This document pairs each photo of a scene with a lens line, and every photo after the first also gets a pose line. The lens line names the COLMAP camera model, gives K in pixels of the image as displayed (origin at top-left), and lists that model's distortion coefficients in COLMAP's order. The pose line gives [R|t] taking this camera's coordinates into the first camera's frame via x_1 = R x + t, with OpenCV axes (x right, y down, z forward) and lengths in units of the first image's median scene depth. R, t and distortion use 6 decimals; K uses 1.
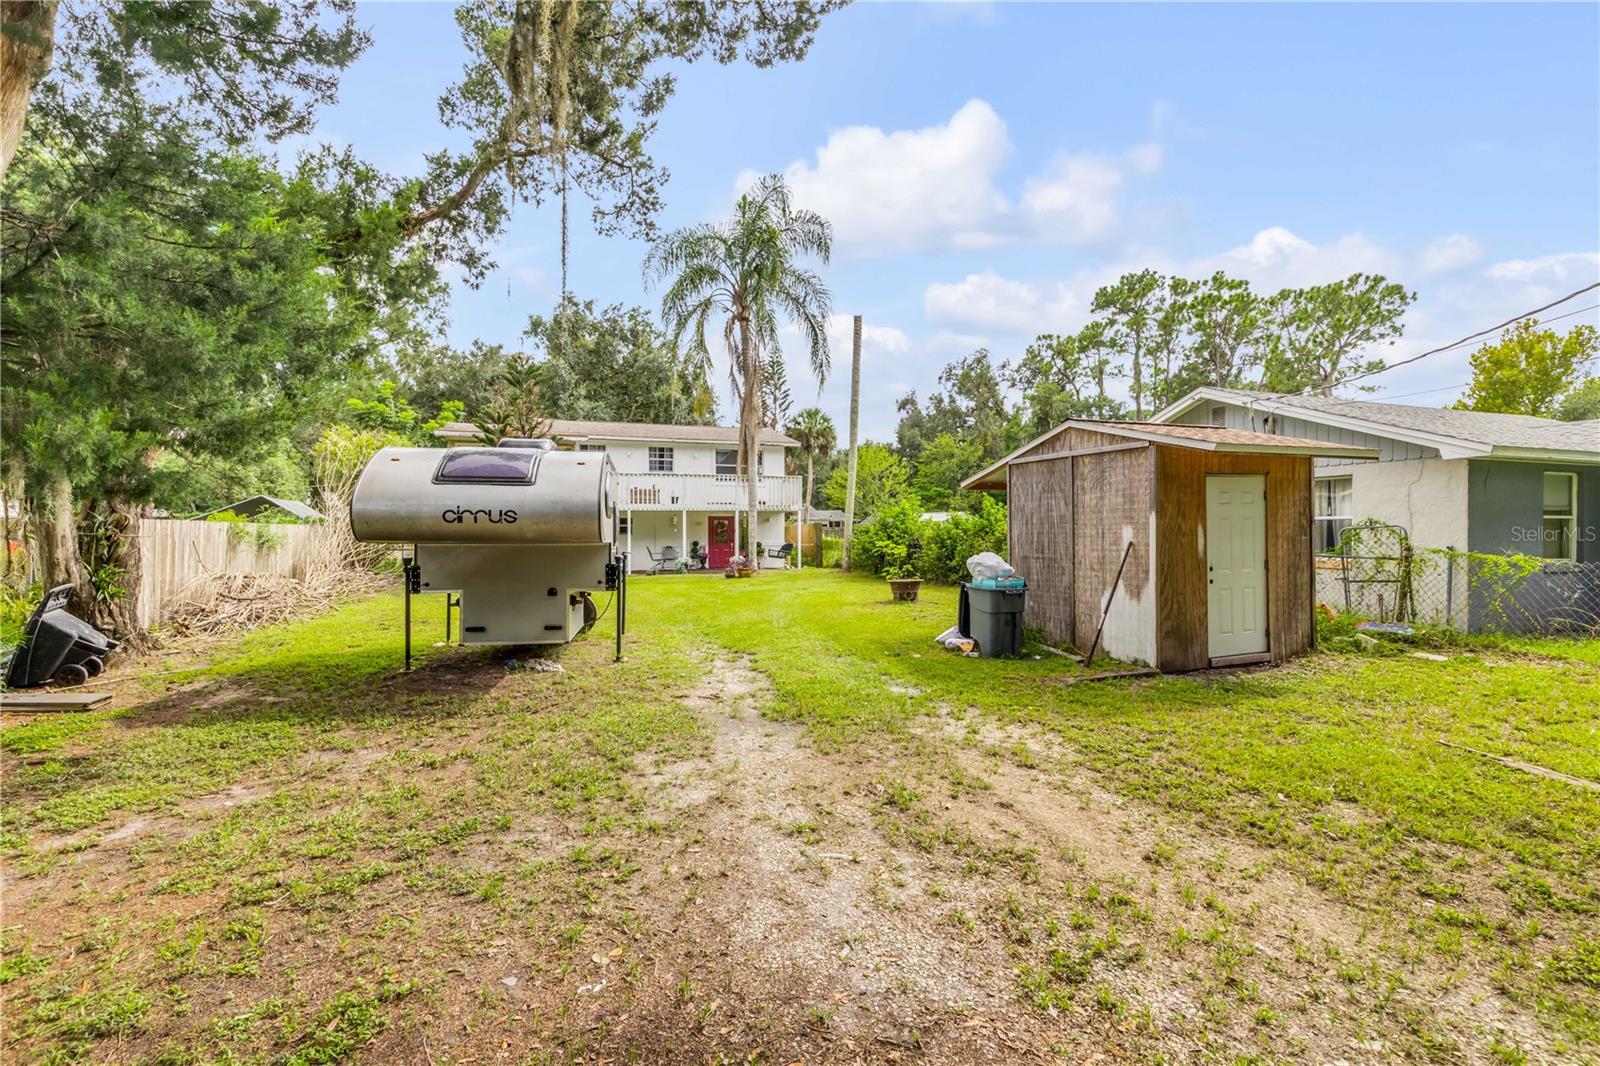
lens RADIAL K [[680.8, 0, 800.0], [0, 680.8, 533.0], [0, 0, 1]] dist [0.000223, -0.000044]
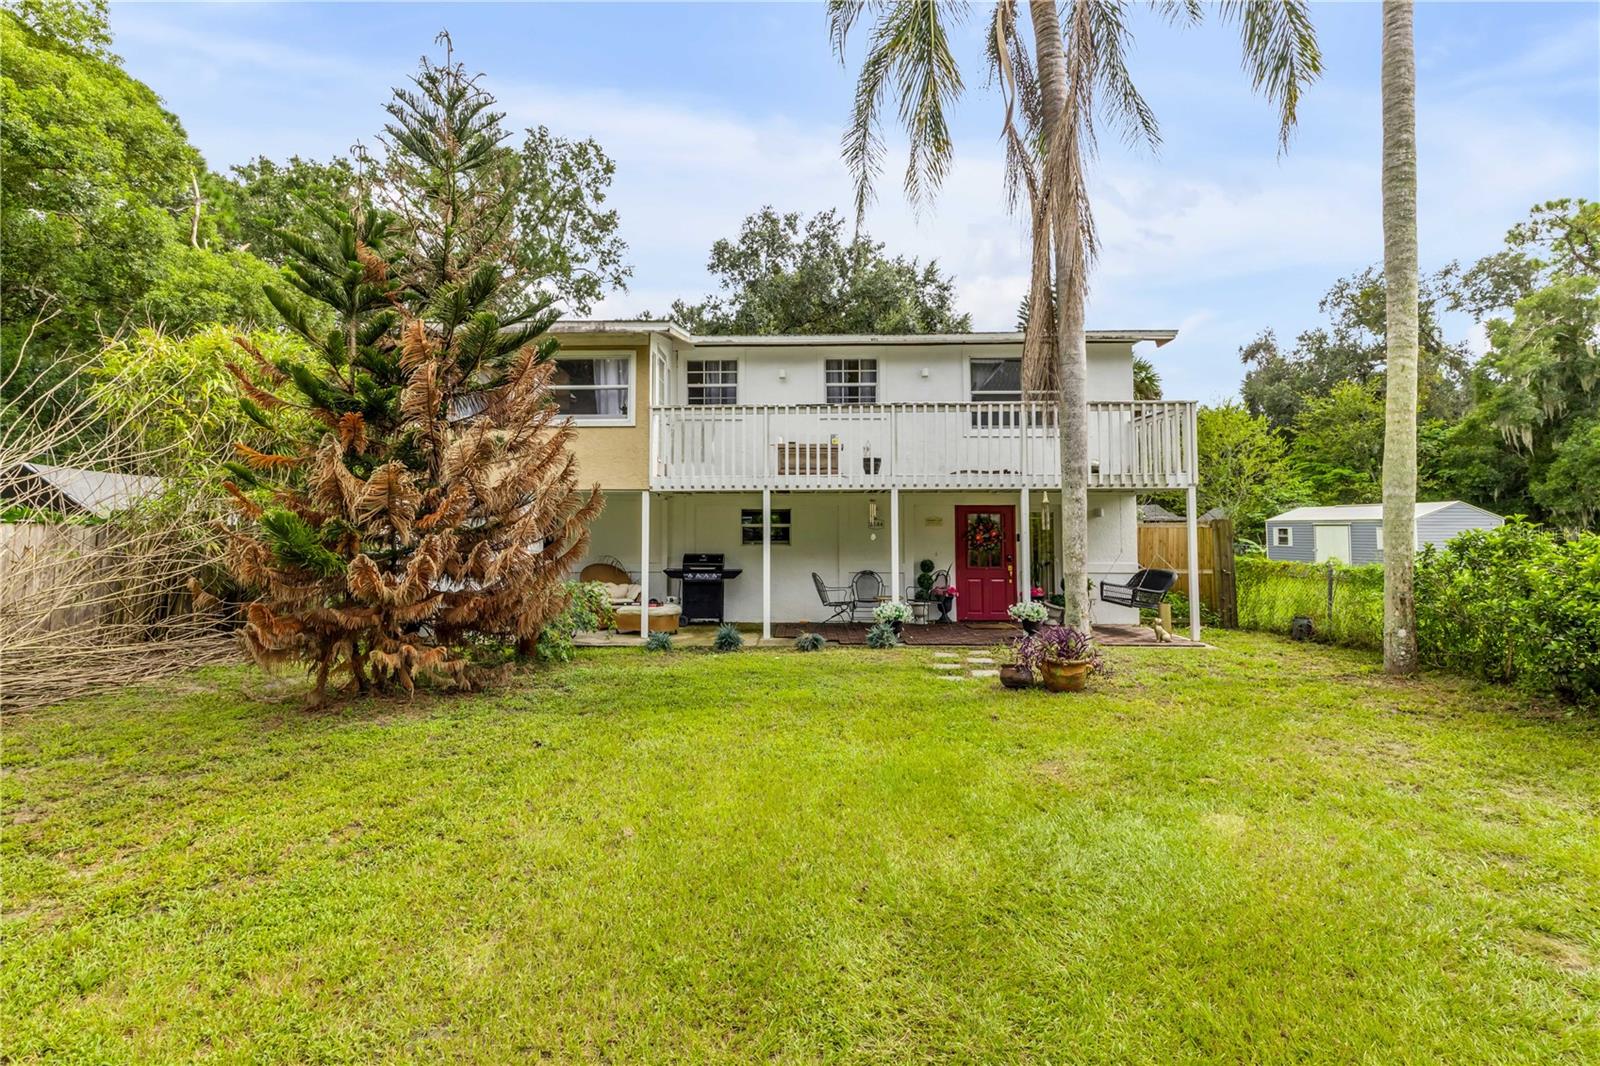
lens RADIAL K [[747.2, 0, 773.9], [0, 747.2, 484.6], [0, 0, 1]] dist [0.008676, -0.000595]
pose [[0.925950, -0.018934, -0.377172, -0.032615], [-0.005958, 0.997886, -0.064720, -0.002892], [0.377600, 0.062174, 0.923879, 0.274024]]
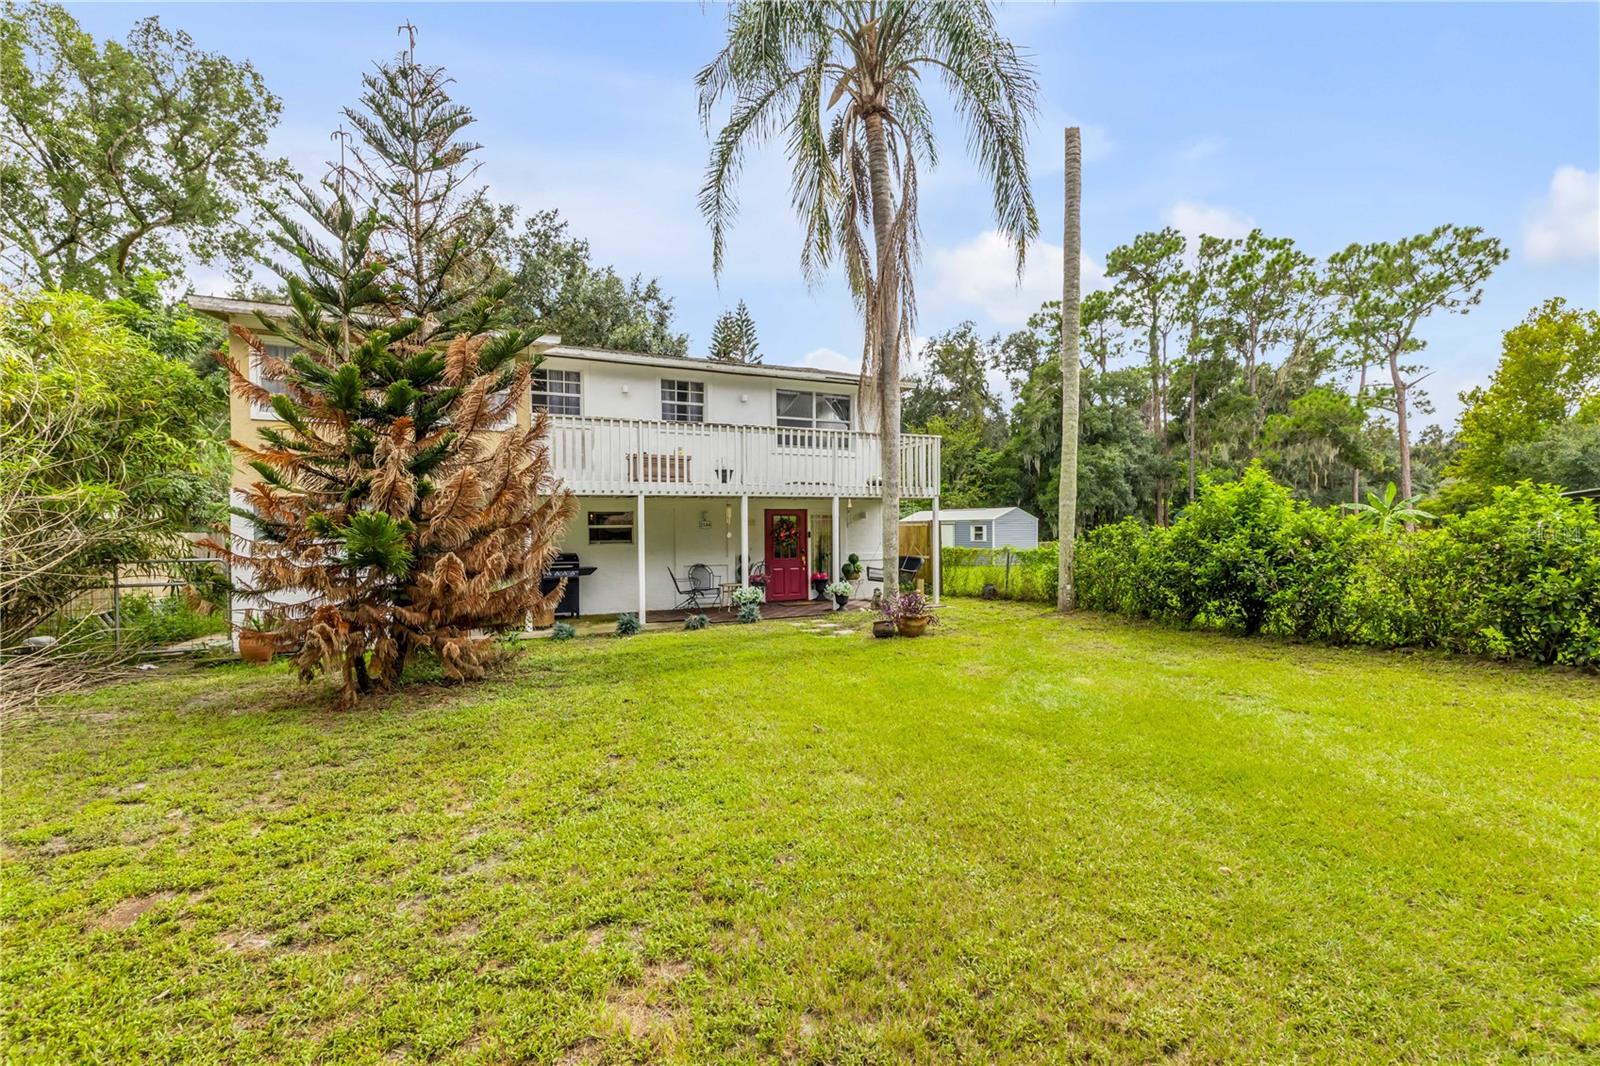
lens RADIAL K [[721.9, 0, 800.0], [0, 721.9, 533.0], [0, 0, 1]] dist [0.003838, -0.000163]
pose [[0.993932, -0.006768, 0.109790, -0.094277], [0.007025, 0.999973, -0.001955, -0.001914], [-0.109774, 0.002715, 0.993953, 0.227929]]
